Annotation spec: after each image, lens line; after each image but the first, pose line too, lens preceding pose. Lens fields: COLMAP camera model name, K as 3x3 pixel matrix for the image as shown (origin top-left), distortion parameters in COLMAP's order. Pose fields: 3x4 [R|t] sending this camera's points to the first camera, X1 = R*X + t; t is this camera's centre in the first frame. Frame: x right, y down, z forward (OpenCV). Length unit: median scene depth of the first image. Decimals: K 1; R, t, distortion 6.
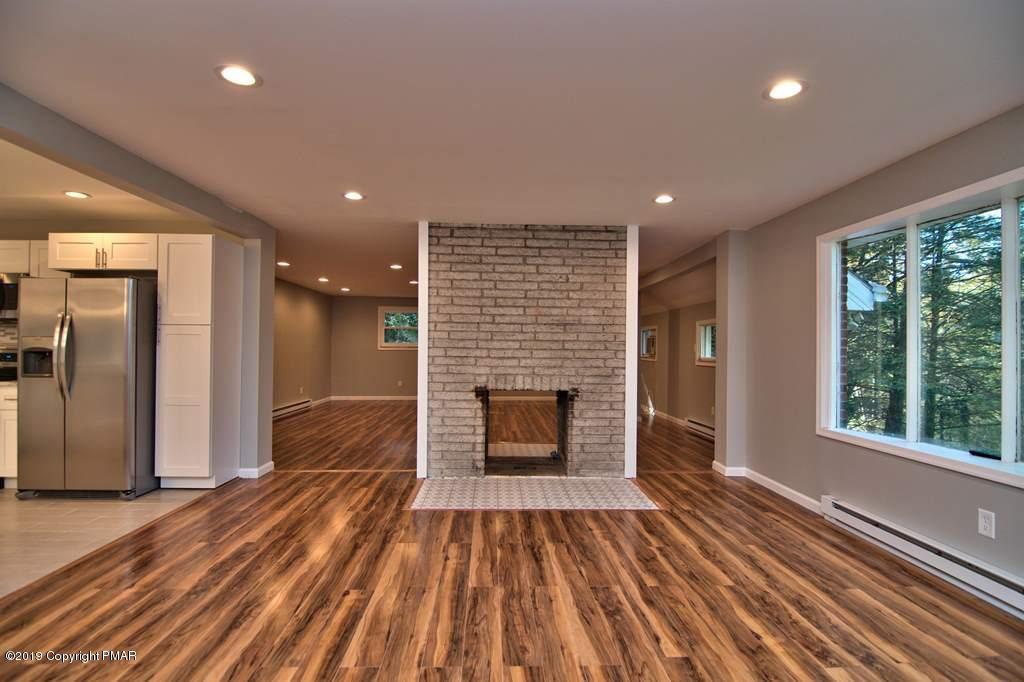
lens RADIAL K [[492.6, 0, 515.9], [0, 492.6, 346.8], [0, 0, 1]] dist [-0.009906, -0.007434]
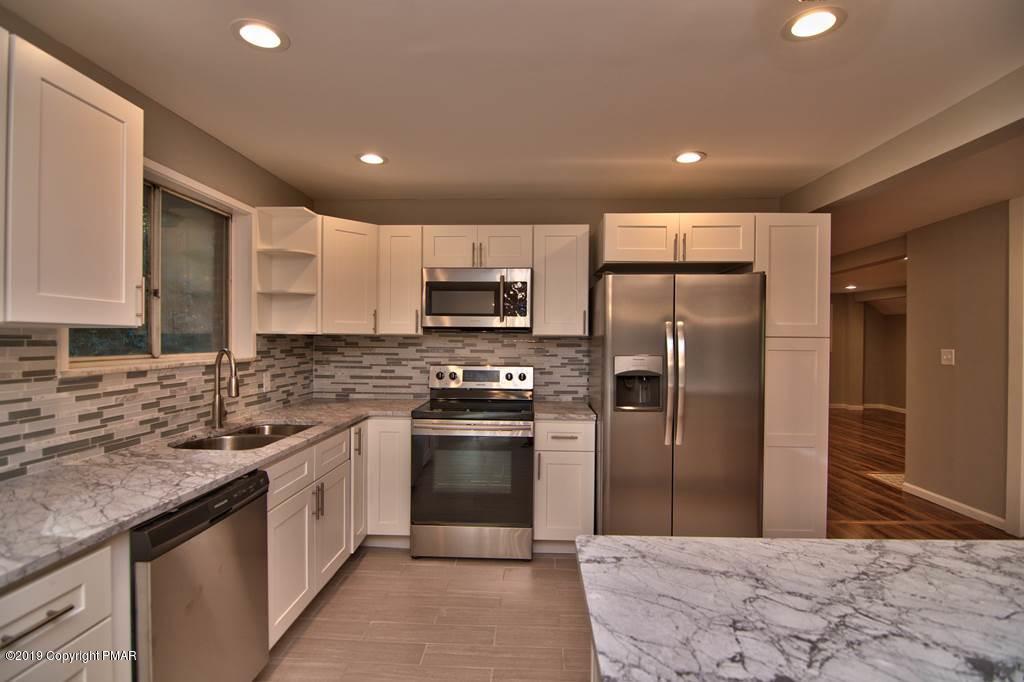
lens RADIAL K [[492.6, 0, 512.4], [0, 492.6, 343.9], [0, 0, 1]] dist [-0.009906, -0.007434]
pose [[0.996027, 0.000891, -0.089052, -1.172228], [-0.000005, 0.999950, 0.009950, -0.047598], [0.089056, -0.009910, 0.995977, 0.261254]]
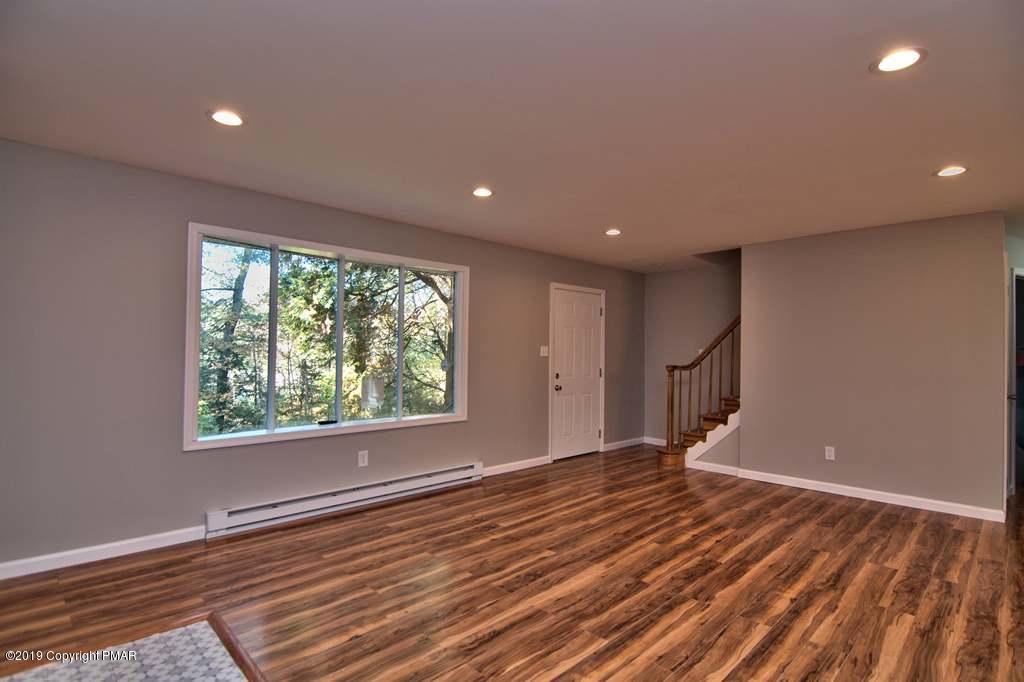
lens RADIAL K [[509.9, 0, 508.6], [0, 509.9, 347.5], [0, 0, 1]] dist [-0.018963, -0.002401]
pose [[-0.657299, -0.008587, 0.753581, -0.458327], [-0.017281, 0.999844, -0.003680, -0.012516], [-0.753432, -0.015441, -0.657345, 1.227700]]
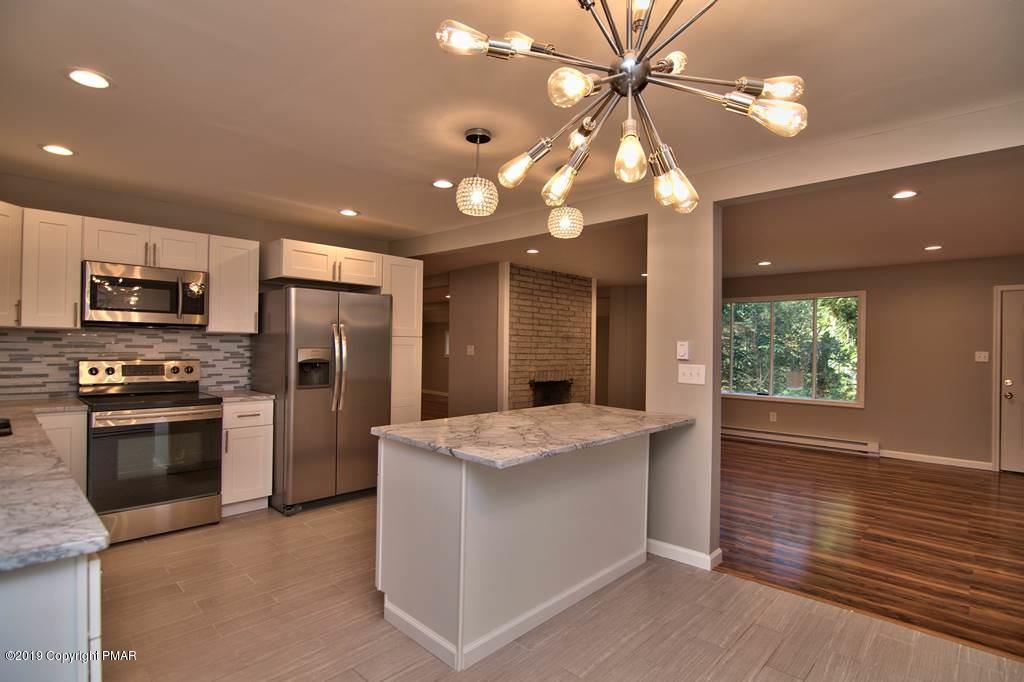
lens RADIAL K [[509.9, 0, 517.9], [0, 509.9, 343.2], [0, 0, 1]] dist [-0.018963, -0.002401]
pose [[0.715930, 0.006076, 0.698145, -1.502674], [-0.010225, 0.999946, 0.001784, -0.038674], [-0.698097, -0.008416, 0.715954, -0.055024]]
